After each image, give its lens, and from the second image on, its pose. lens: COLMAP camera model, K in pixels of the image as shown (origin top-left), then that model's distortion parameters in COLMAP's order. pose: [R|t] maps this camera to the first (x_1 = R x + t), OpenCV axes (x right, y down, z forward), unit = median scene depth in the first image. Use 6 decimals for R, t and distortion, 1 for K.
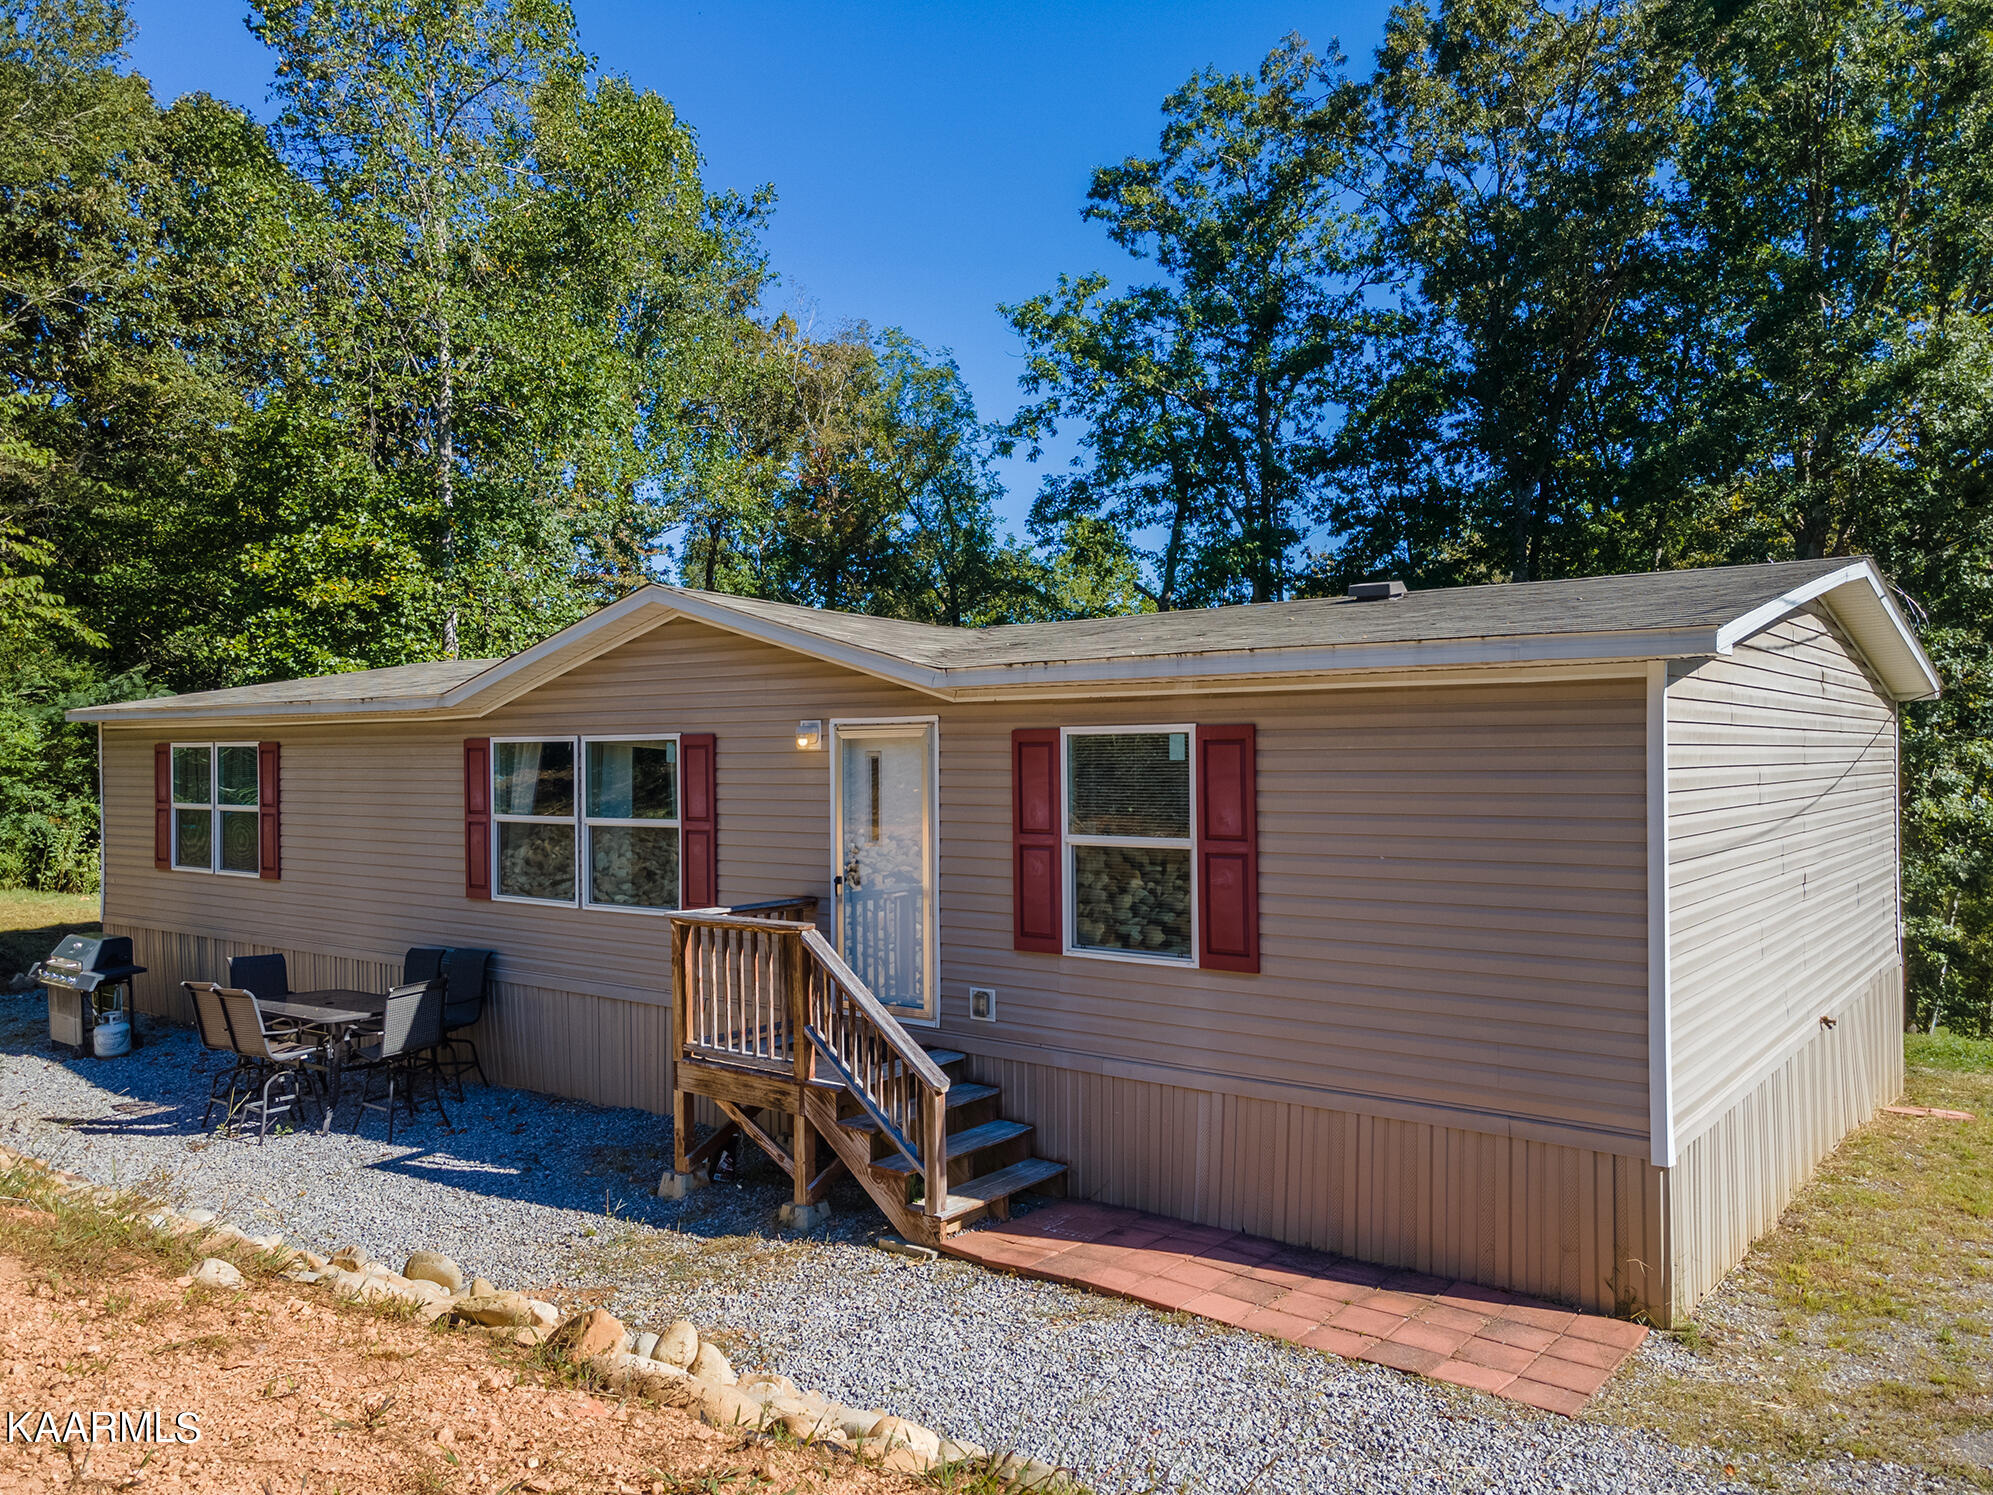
lens RADIAL K [[1480.5, 0, 983.8], [0, 1480.5, 741.7], [0, 0, 1]] dist [0.038525, 0.023513]
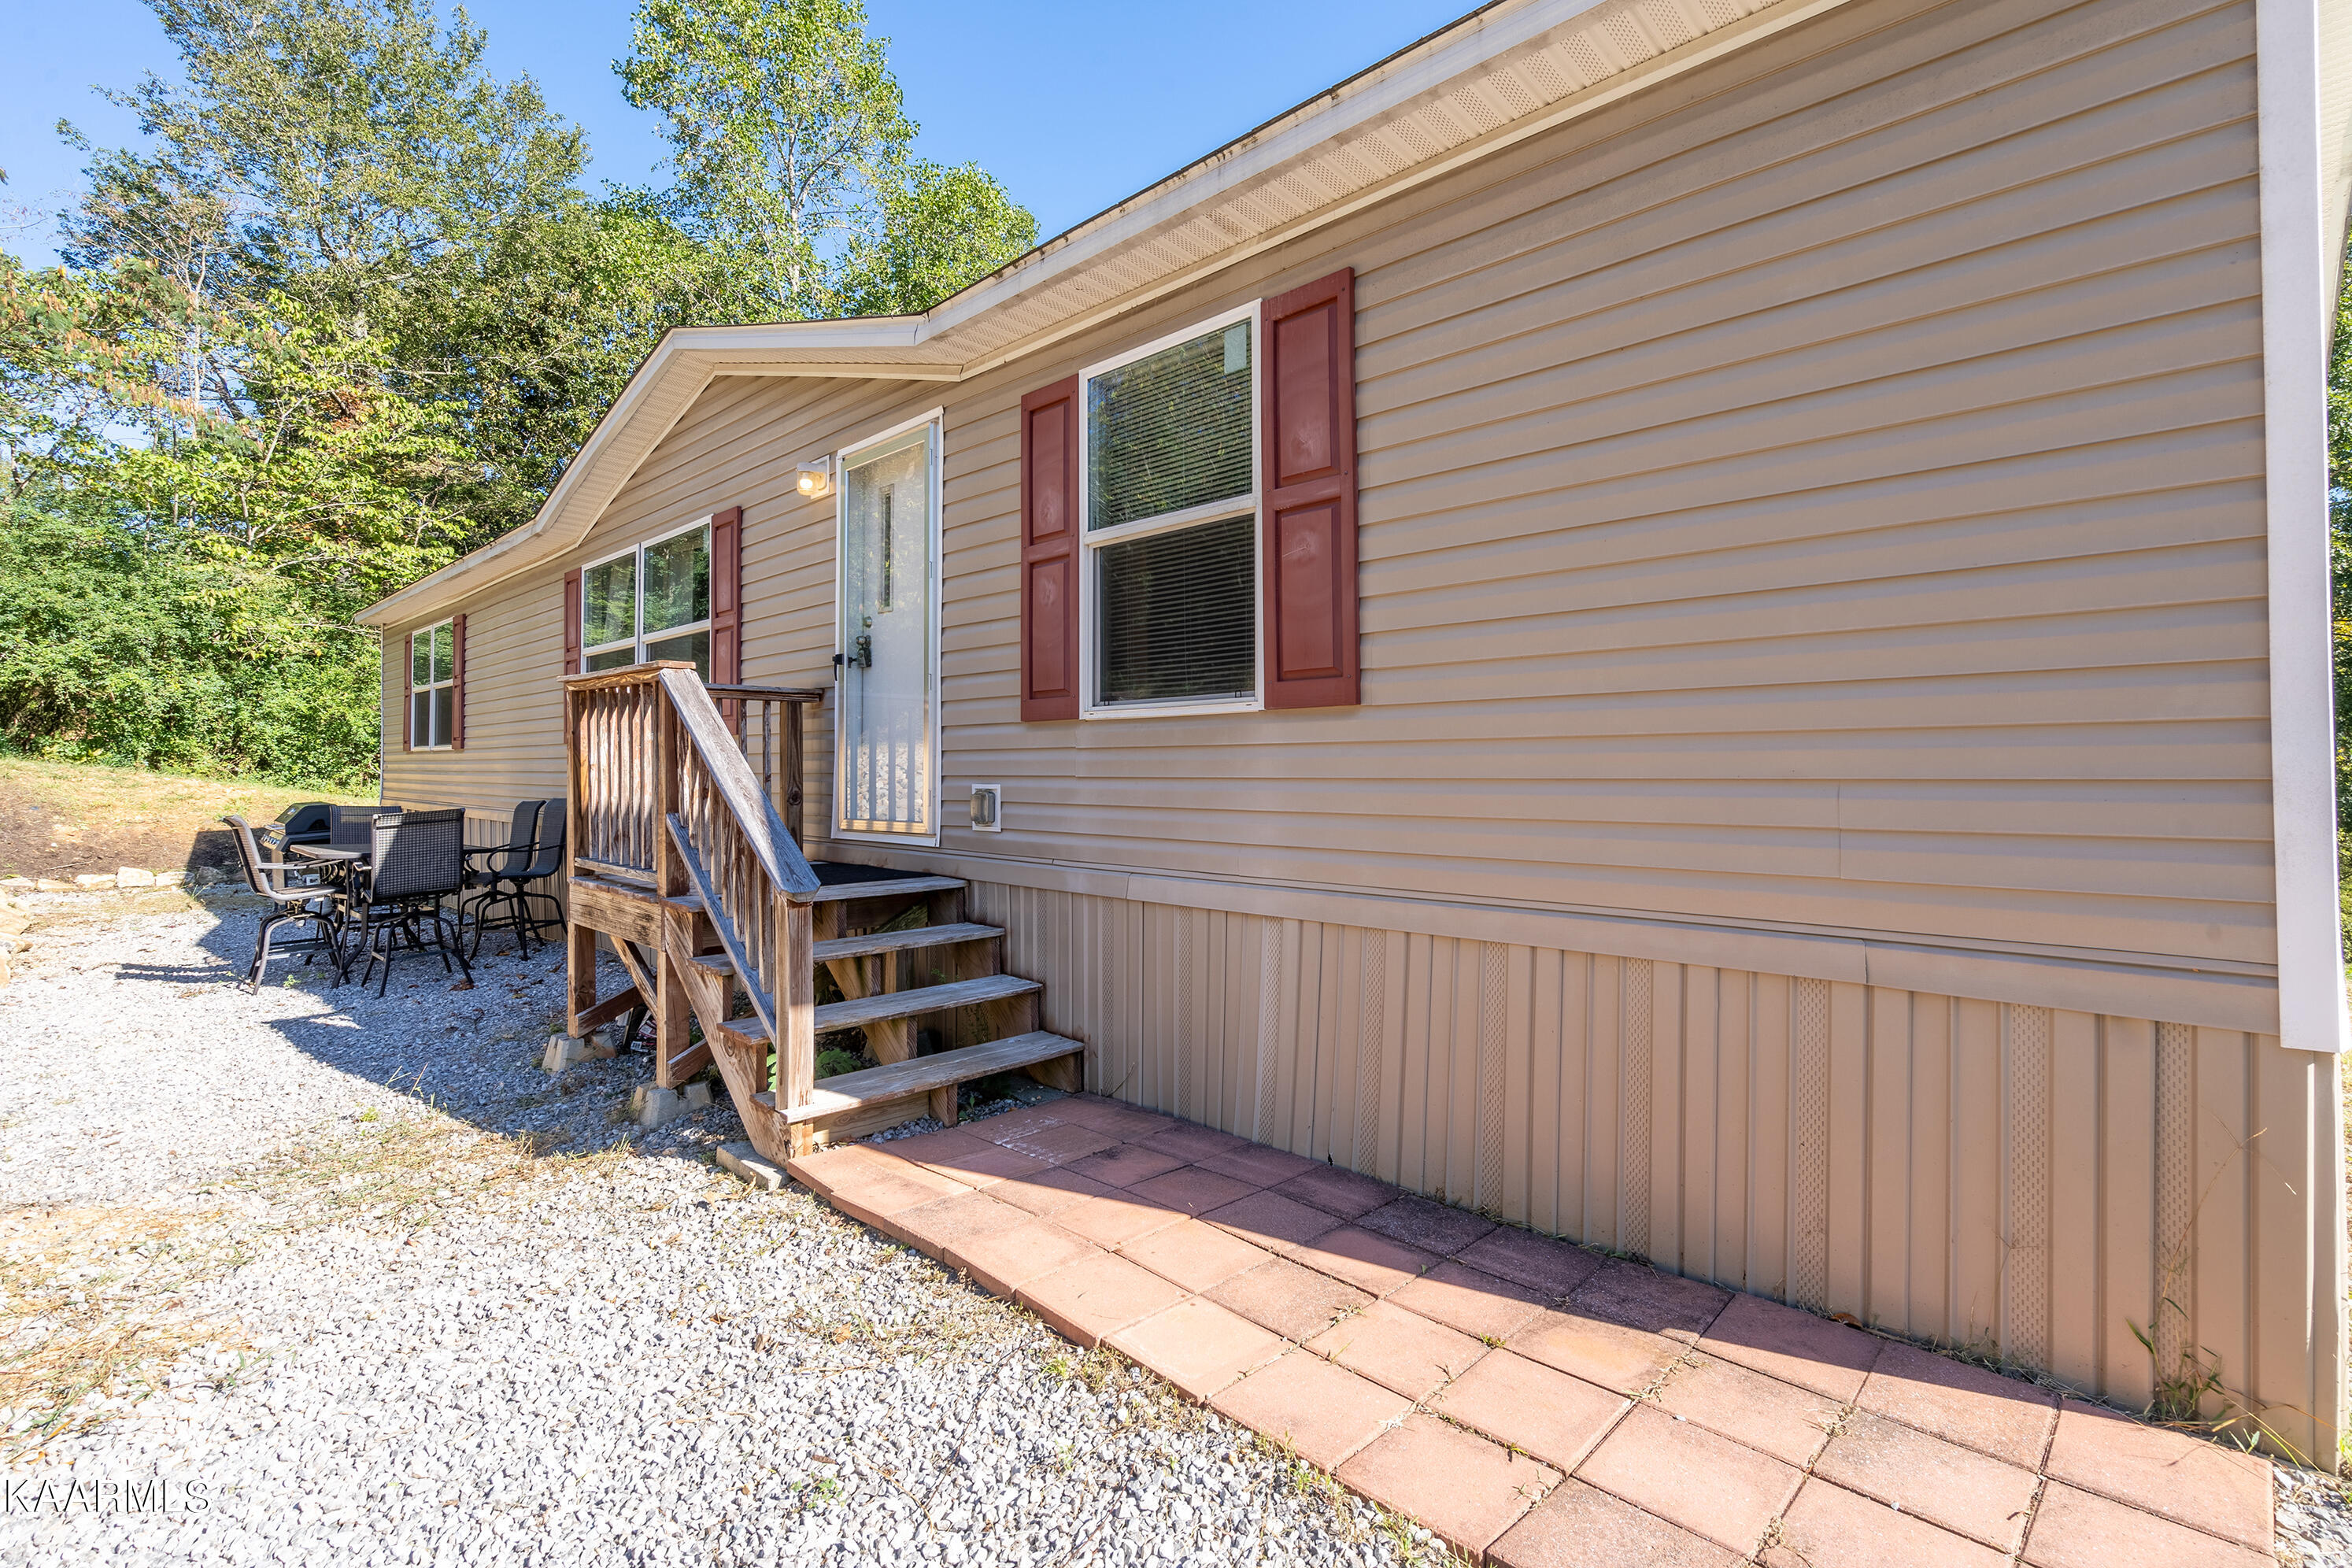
lens RADIAL K [[1023.4, 0, 1202.2], [0, 1023.4, 777.6], [0, 0, 1]] dist [-0.001515, 0.000076]
pose [[0.993083, 0.000342, -0.117410, 0.162301], [-0.000607, 0.999997, -0.002222, 0.174254], [0.117409, 0.002278, 0.993081, 0.575398]]
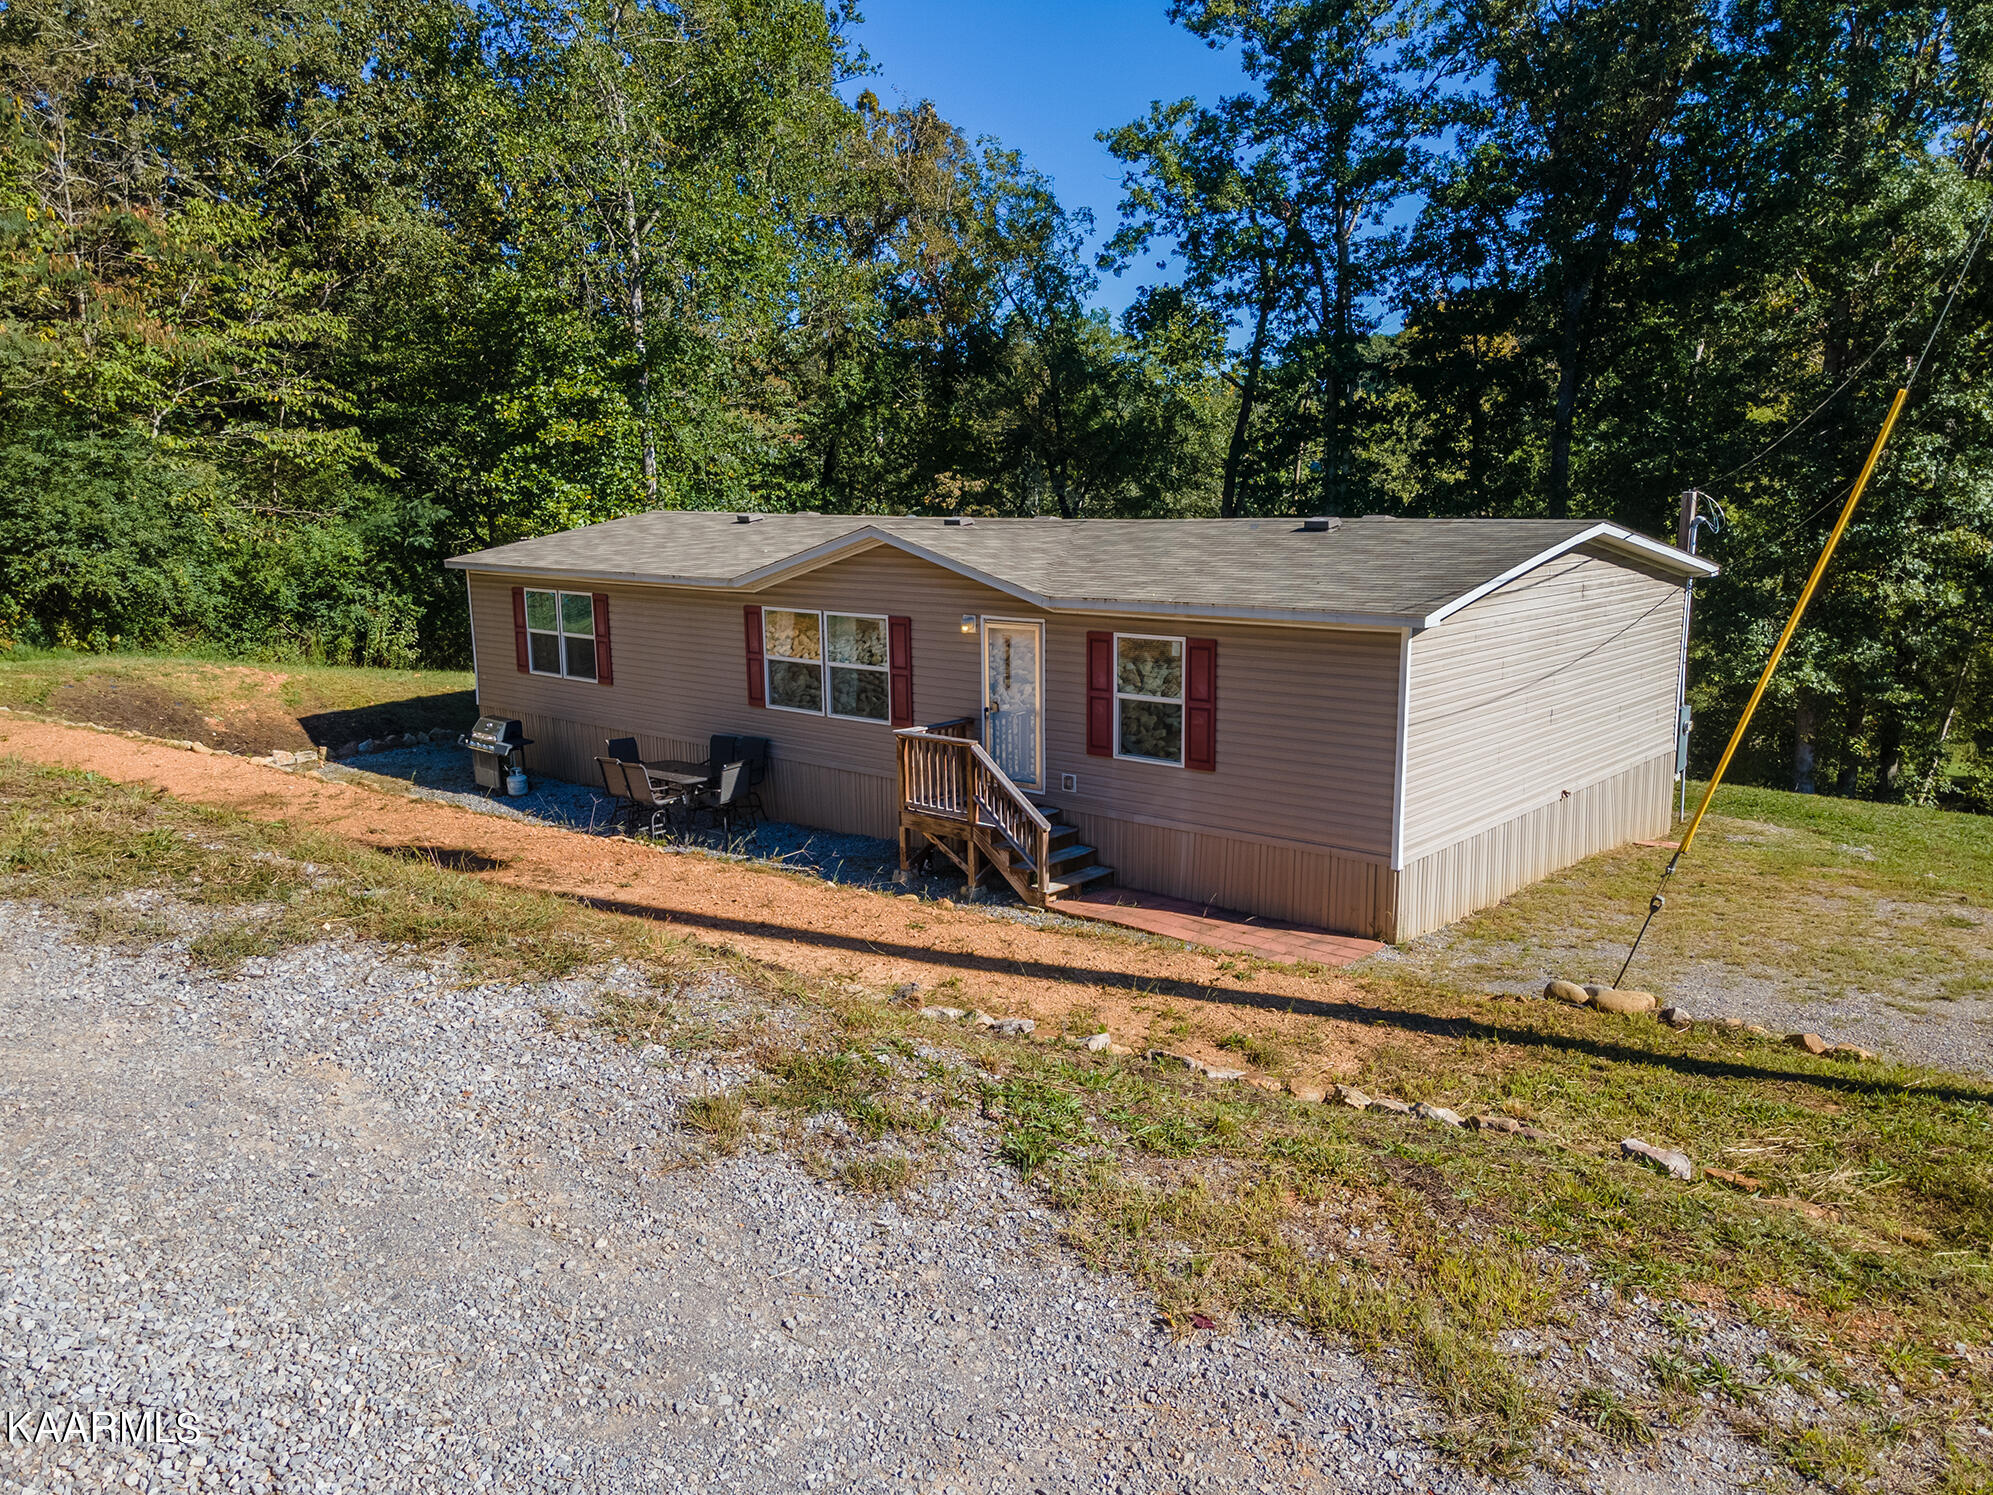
lens RADIAL K [[1480.5, 0, 983.8], [0, 1480.5, 741.7], [0, 0, 1]] dist [0.038525, 0.023513]
pose [[0.997804, 0.008221, -0.065729, 0.014713], [0.003720, 0.983749, 0.179512, -0.209048], [0.066136, -0.179362, 0.981558, -0.817287]]
